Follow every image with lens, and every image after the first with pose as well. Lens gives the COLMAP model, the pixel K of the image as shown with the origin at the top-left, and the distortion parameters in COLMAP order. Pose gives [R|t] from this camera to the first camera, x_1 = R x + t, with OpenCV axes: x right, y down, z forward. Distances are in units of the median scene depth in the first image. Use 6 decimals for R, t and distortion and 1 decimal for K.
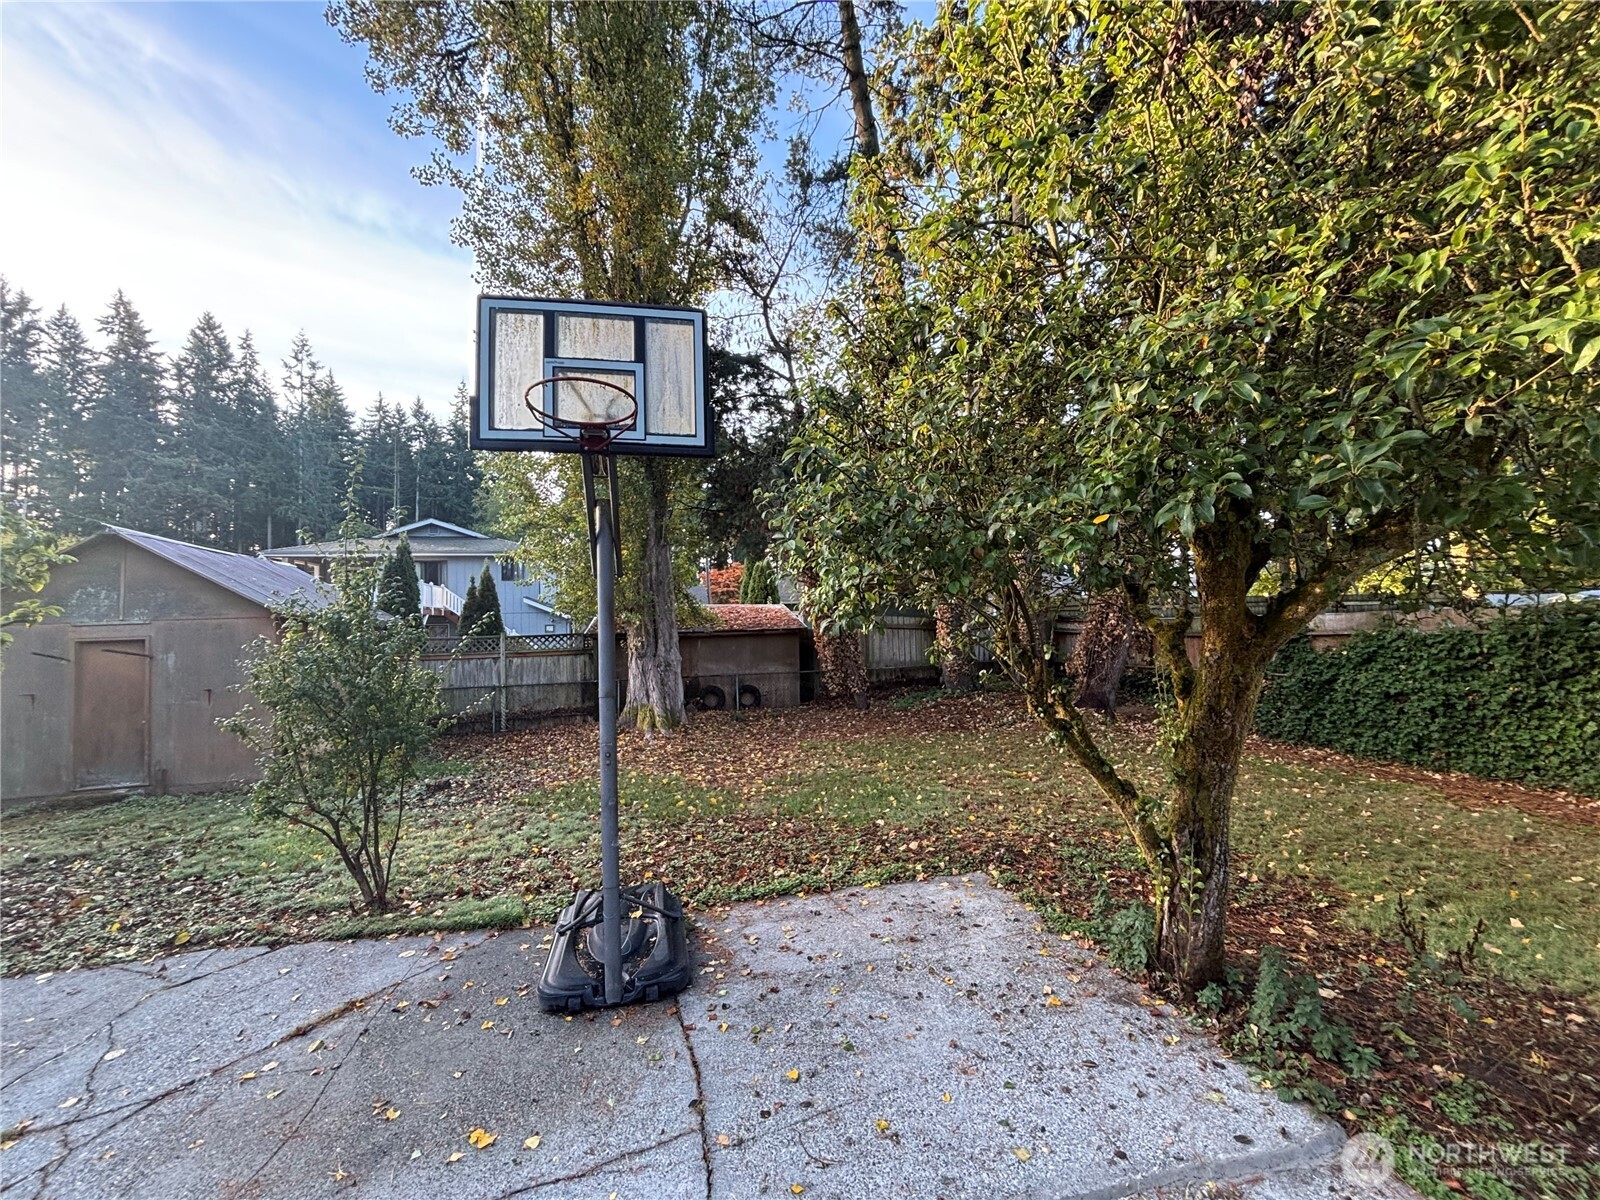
lens RADIAL K [[637.2, 0, 801.7], [0, 637.2, 587.5], [0, 0, 1]] dist [0.002784, -0.003895]
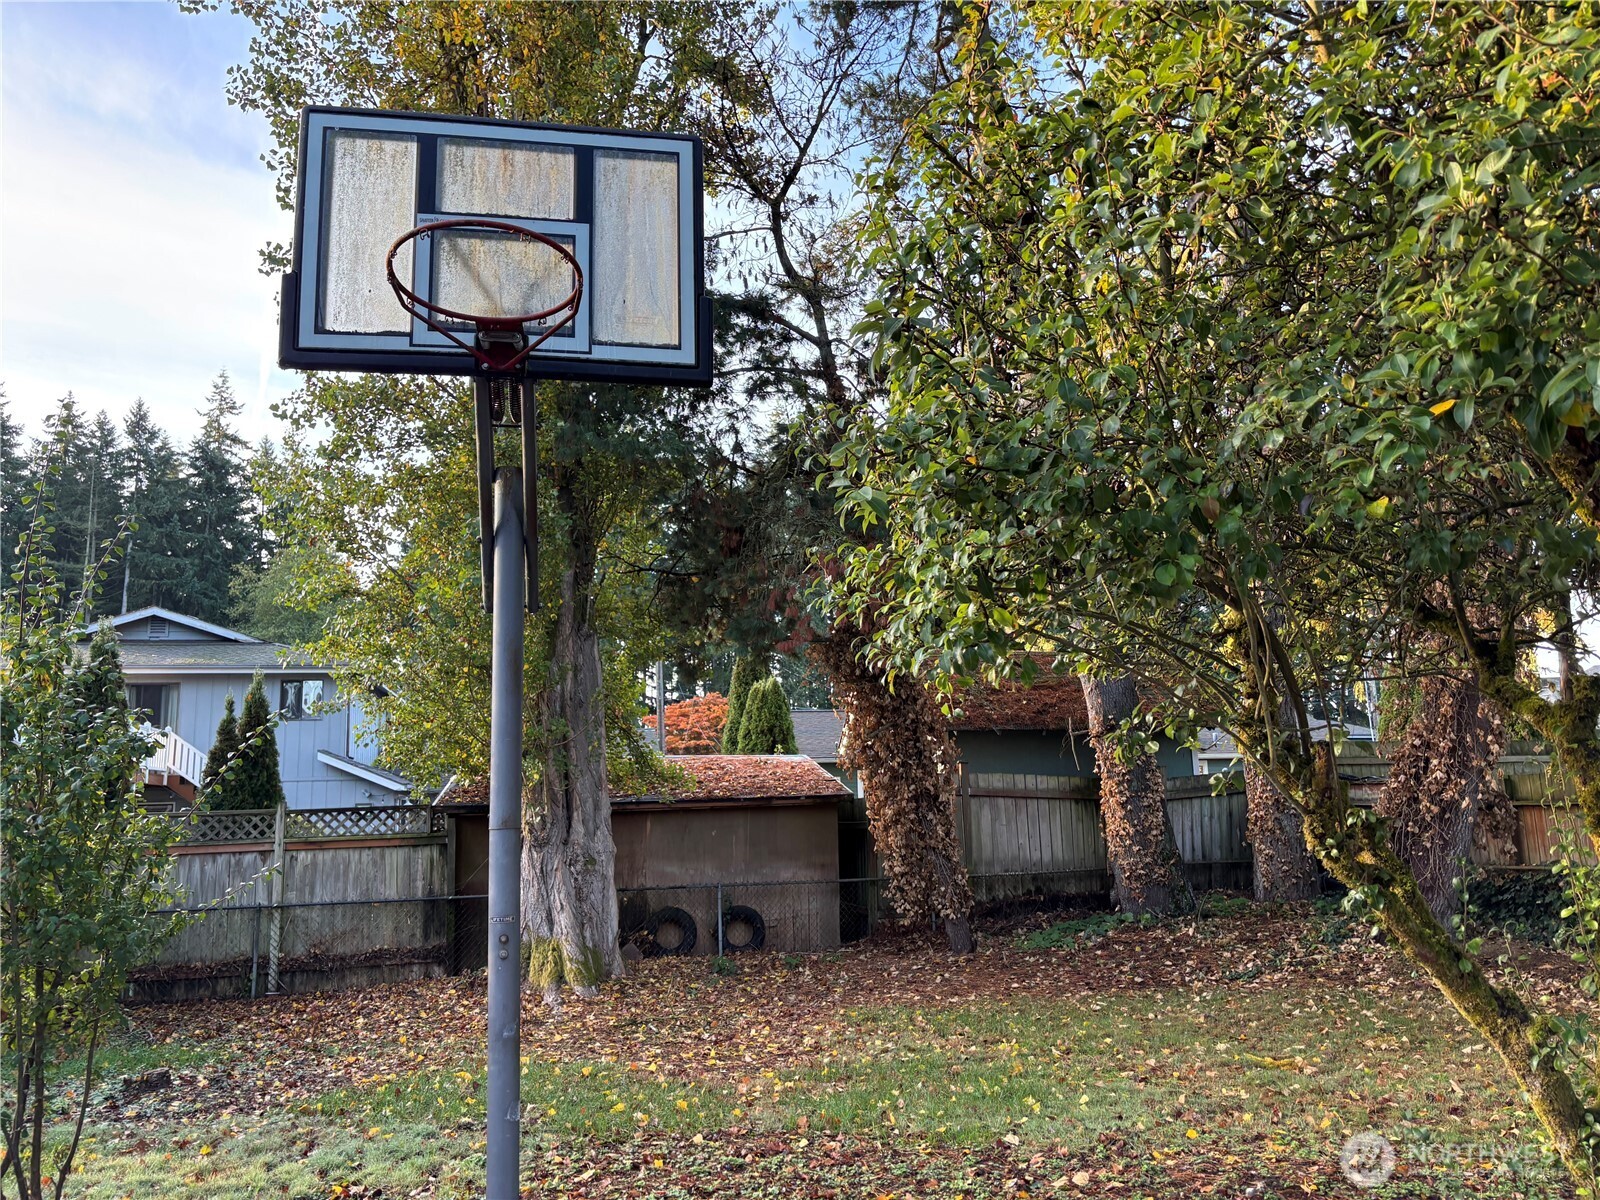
lens RADIAL K [[1184.1, 0, 815.1], [0, 1184.1, 597.5], [0, 0, 1]] dist [0.054599, -0.051178]
pose [[0.999859, -0.003706, -0.016363, -0.008562], [0.001667, 0.992414, -0.122928, 0.029117], [0.016695, 0.122884, 0.992281, -0.002313]]
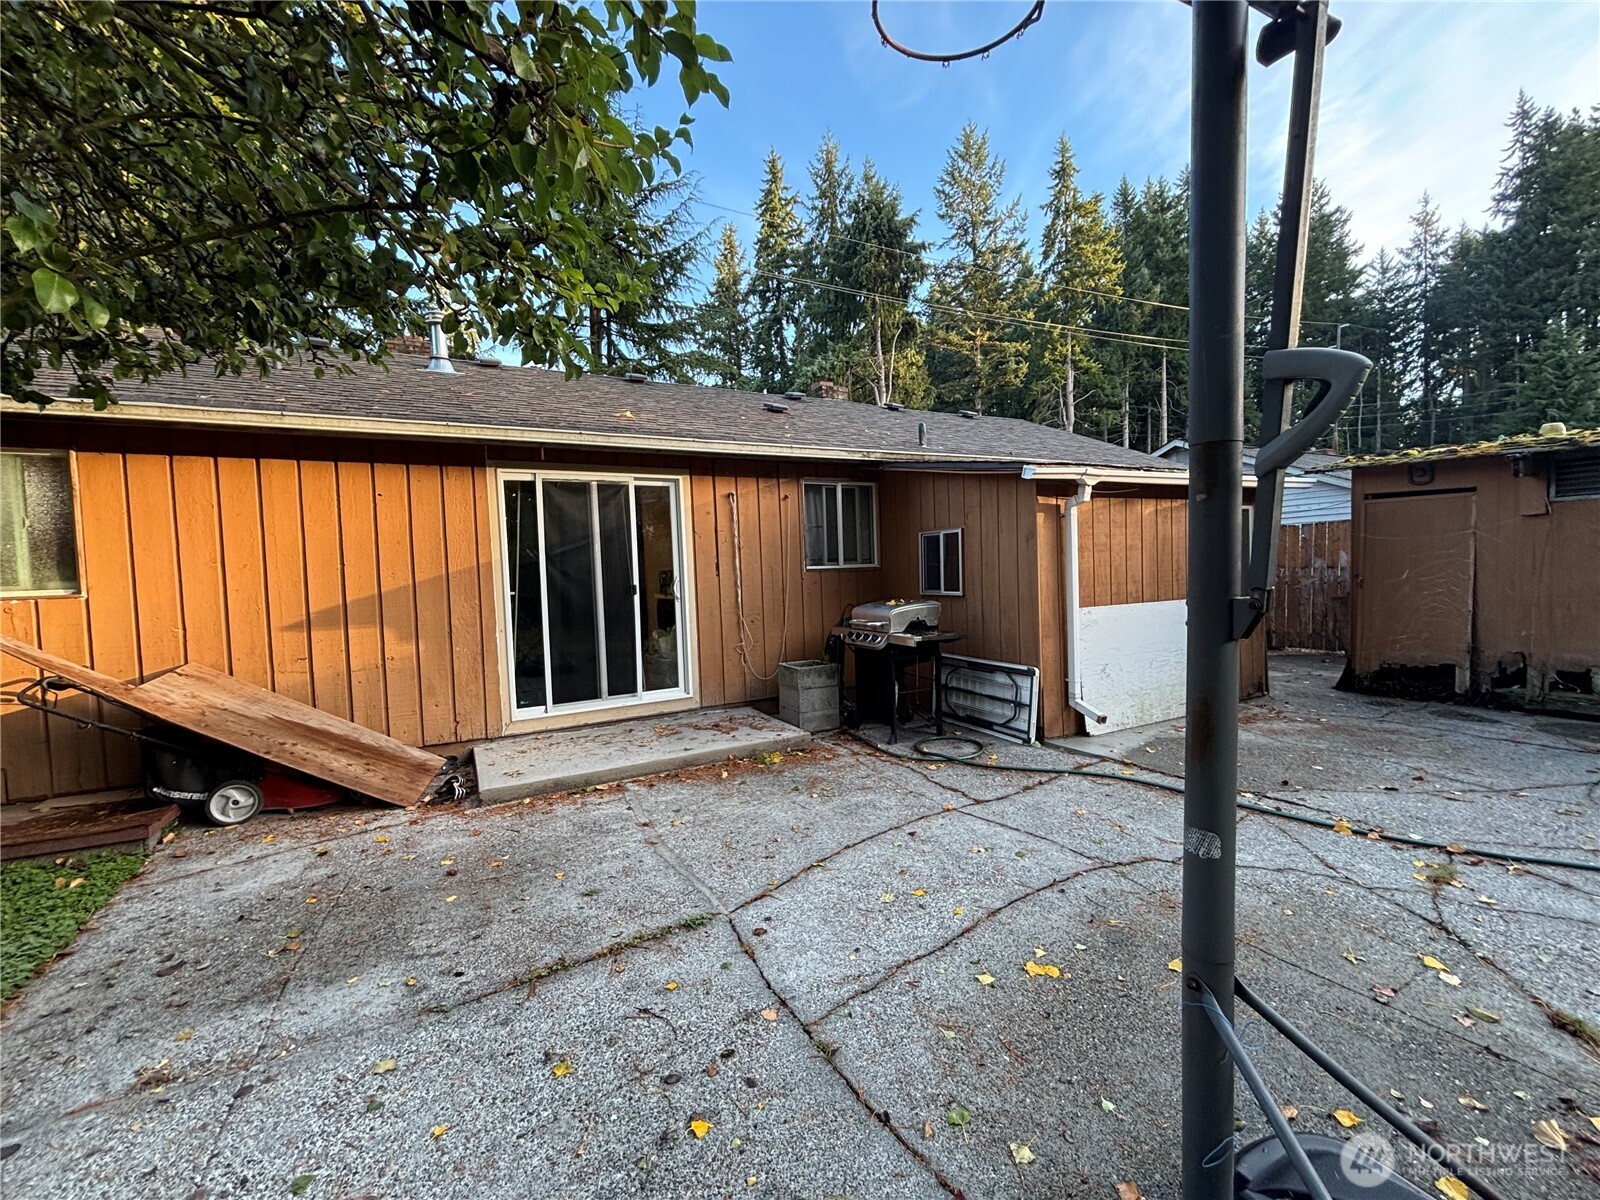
lens RADIAL K [[651.1, 0, 795.8], [0, 651.1, 598.1], [0, 0, 1]] dist [-0.005354, 0.004050]
pose [[-0.965002, 0.069431, -0.252883, 0.003880], [0.074987, 0.997108, -0.012387, 0.067474], [0.251292, -0.030917, -0.967417, 0.359923]]
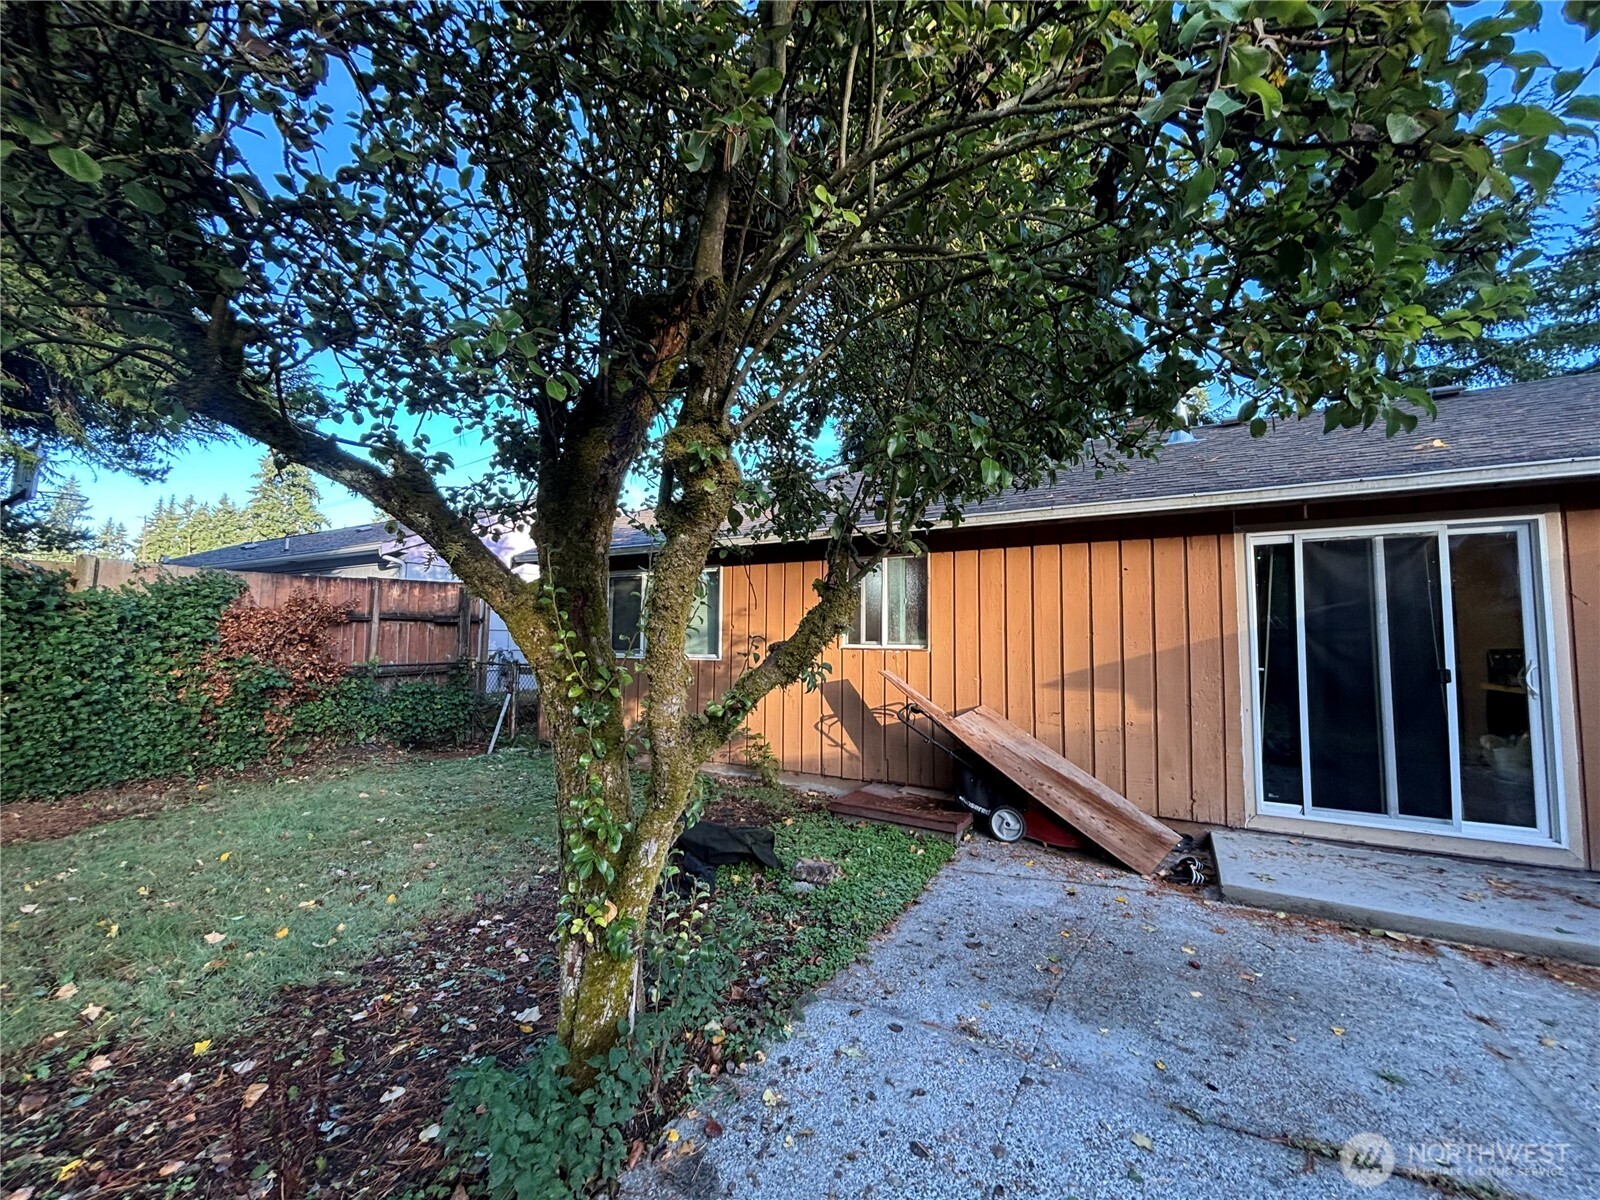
lens RADIAL K [[651.1, 0, 795.8], [0, 651.1, 598.1], [0, 0, 1]] dist [-0.005354, 0.004050]
pose [[-0.732473, 0.062792, 0.677894, 0.013309], [-0.035054, 0.990938, -0.129664, 0.063115], [-0.679893, -0.118739, -0.723634, 0.367467]]
